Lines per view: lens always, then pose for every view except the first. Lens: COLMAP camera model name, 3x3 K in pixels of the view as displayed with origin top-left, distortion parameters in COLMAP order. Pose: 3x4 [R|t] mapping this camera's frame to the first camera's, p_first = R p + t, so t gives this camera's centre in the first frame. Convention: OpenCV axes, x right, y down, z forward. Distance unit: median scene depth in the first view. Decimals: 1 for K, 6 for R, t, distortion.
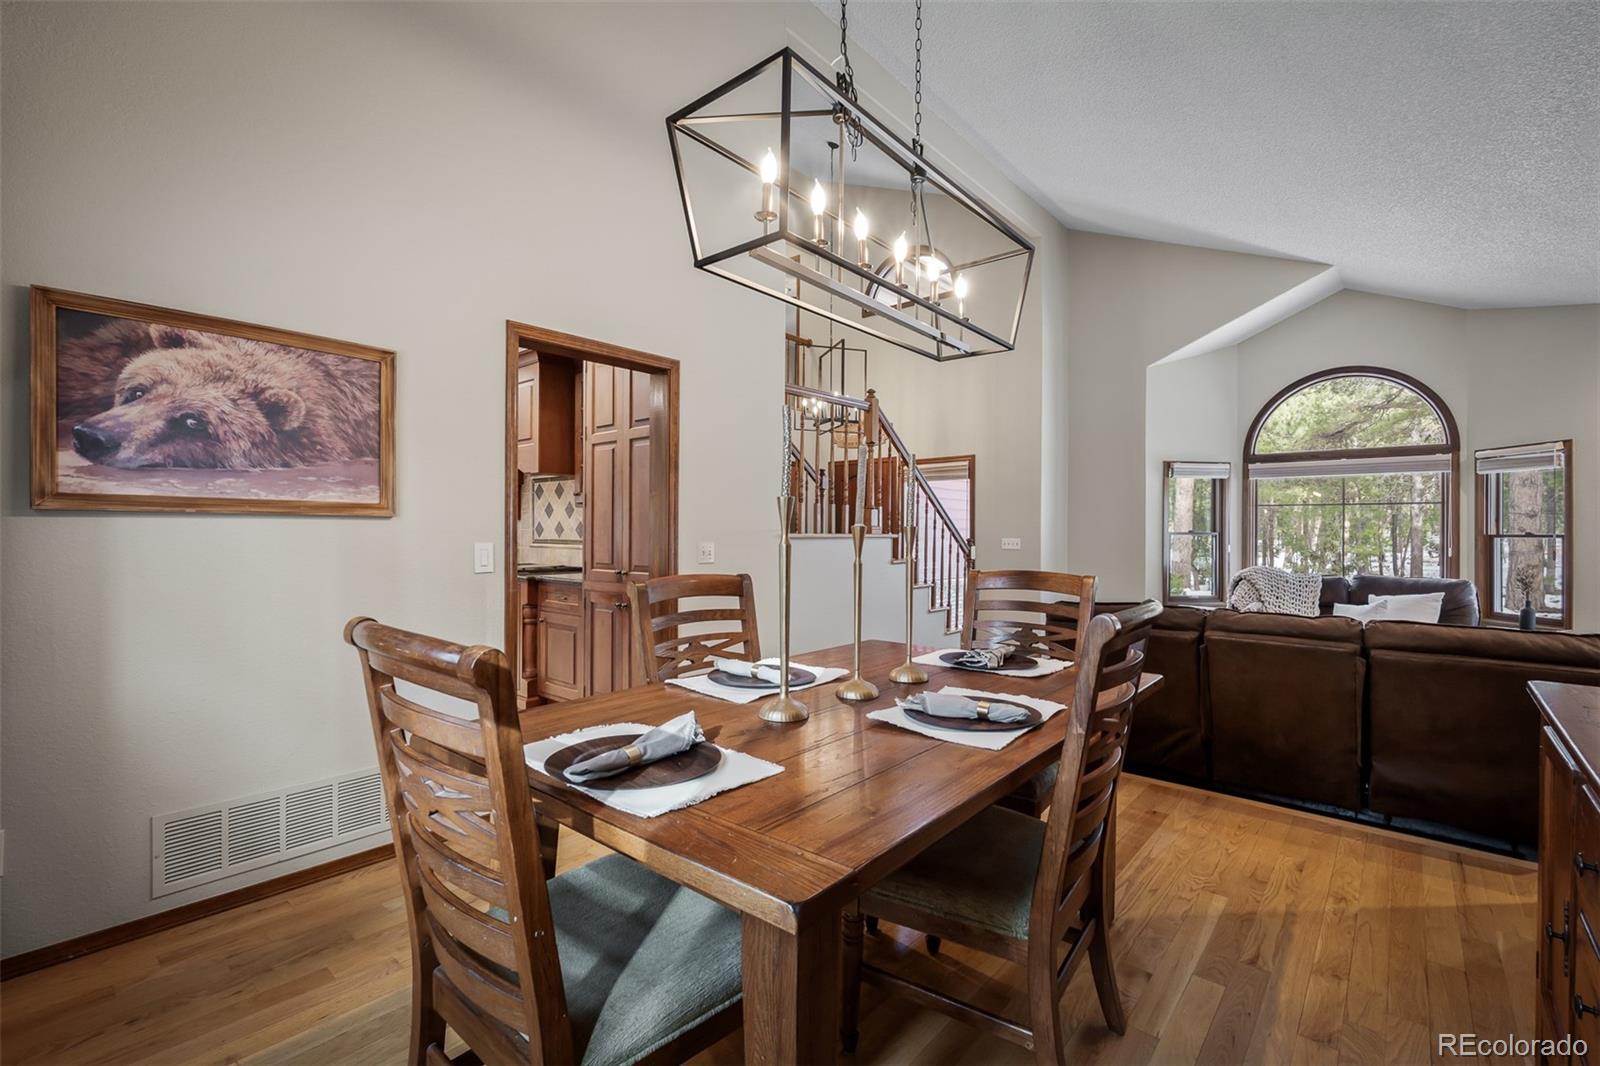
lens RADIAL K [[719.5, 0, 799.3], [0, 719.5, 534.5], [0, 0, 1]] dist [-0.003762, 0.000924]
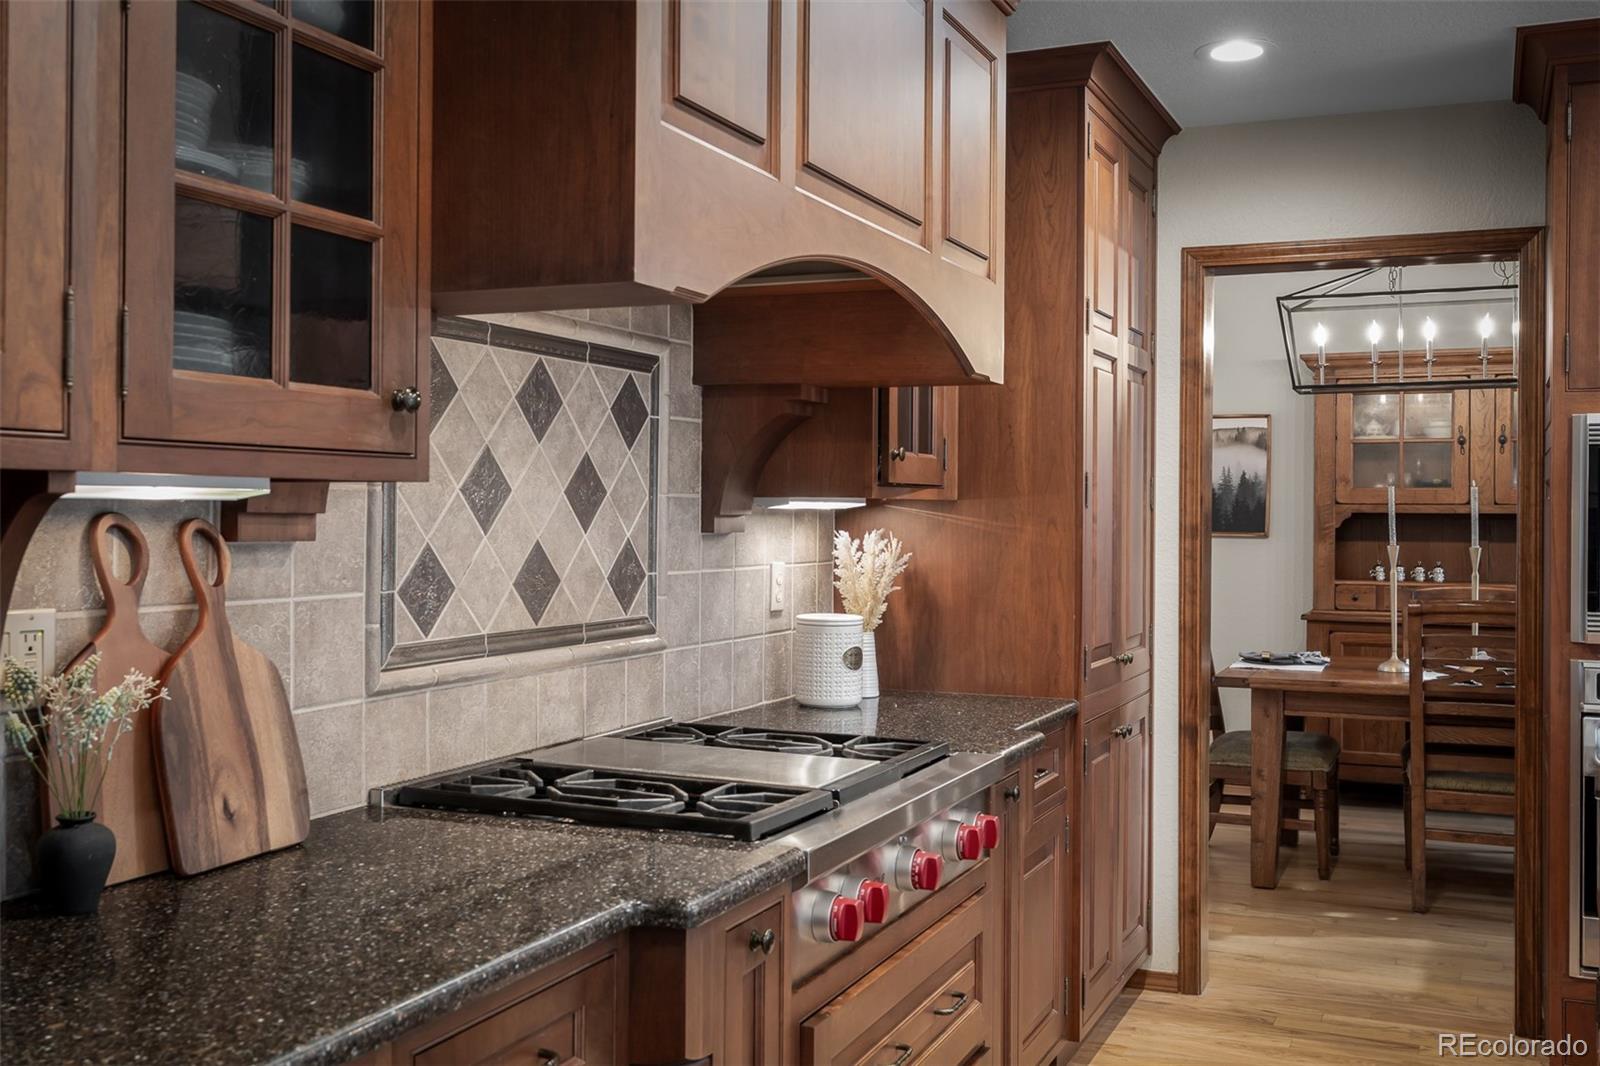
lens RADIAL K [[1594.4, 0, 789.4], [0, 1594.4, 503.8], [0, 0, 1]] dist [0.005664, 0.000000]
pose [[-0.289356, -0.001303, 0.957221, -1.844909], [-0.001658, 0.999998, 0.000860, -0.069902], [-0.957220, -0.001338, -0.289358, 2.436505]]
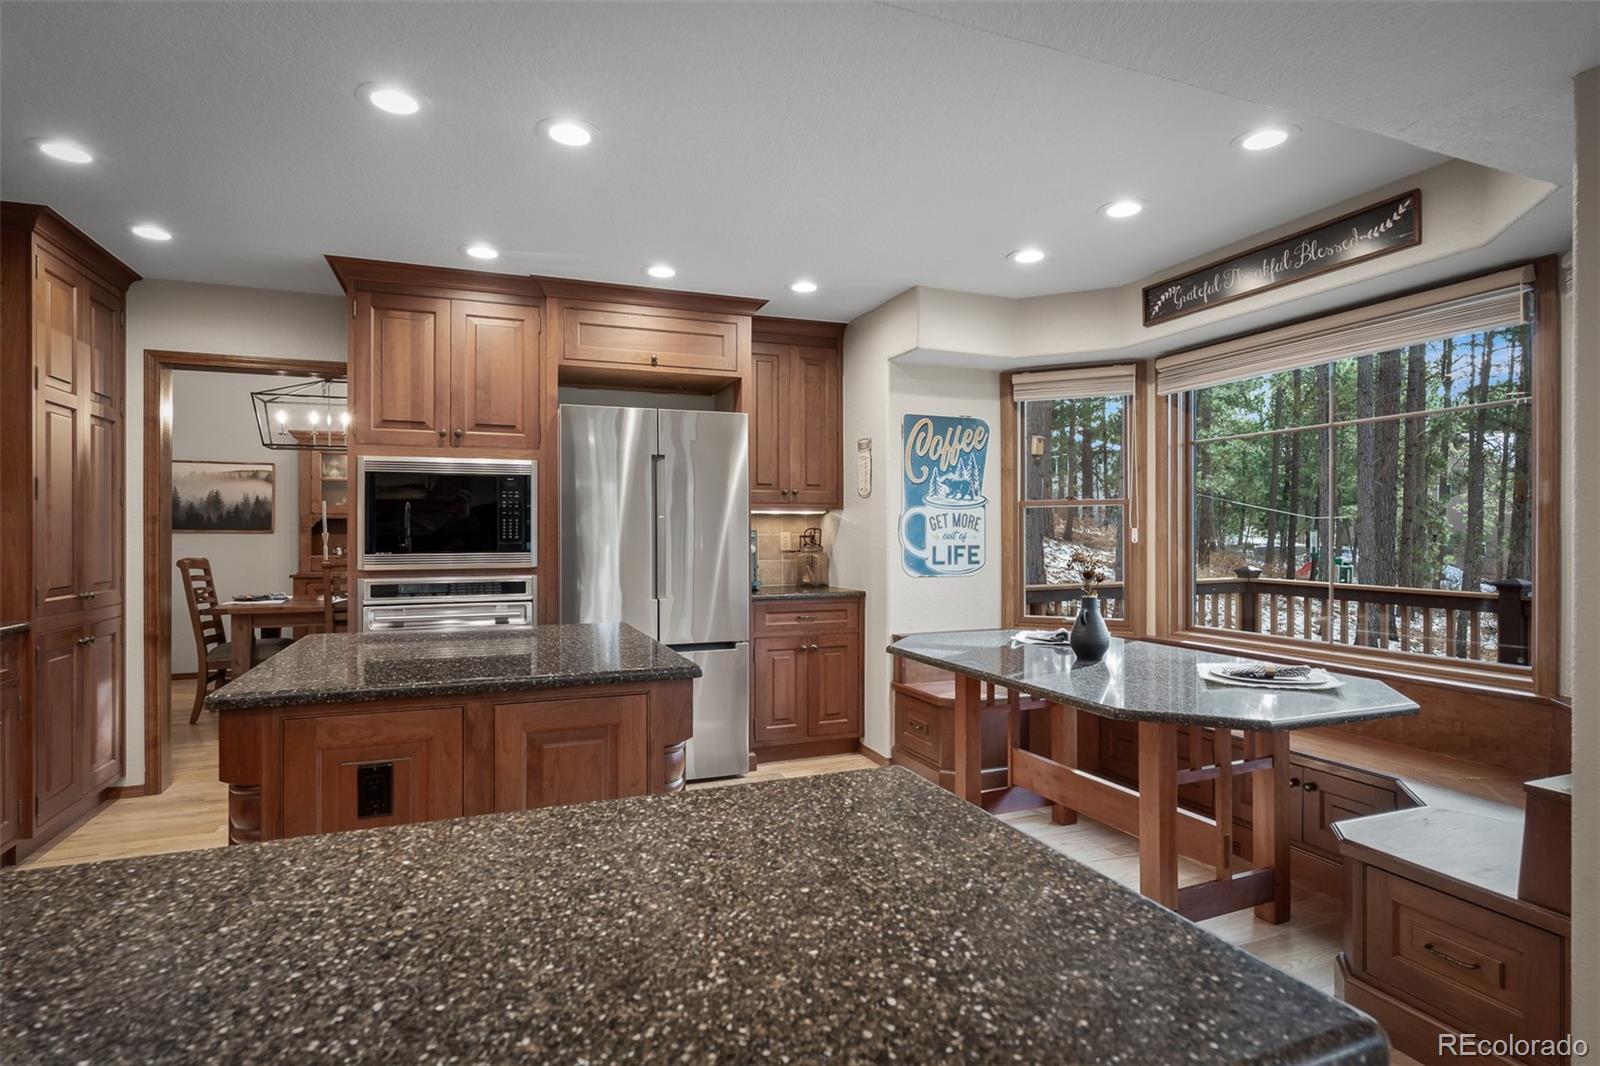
lens RADIAL K [[818.2, 0, 794.5], [0, 818.2, 532.8], [0, 0, 1]] dist [-0.000901, -0.000466]
pose [[-0.880474, -0.004590, 0.474072, -2.052101], [-0.001178, 0.999971, 0.007494, -0.027164], [-0.474093, 0.006040, -0.880454, 2.273048]]
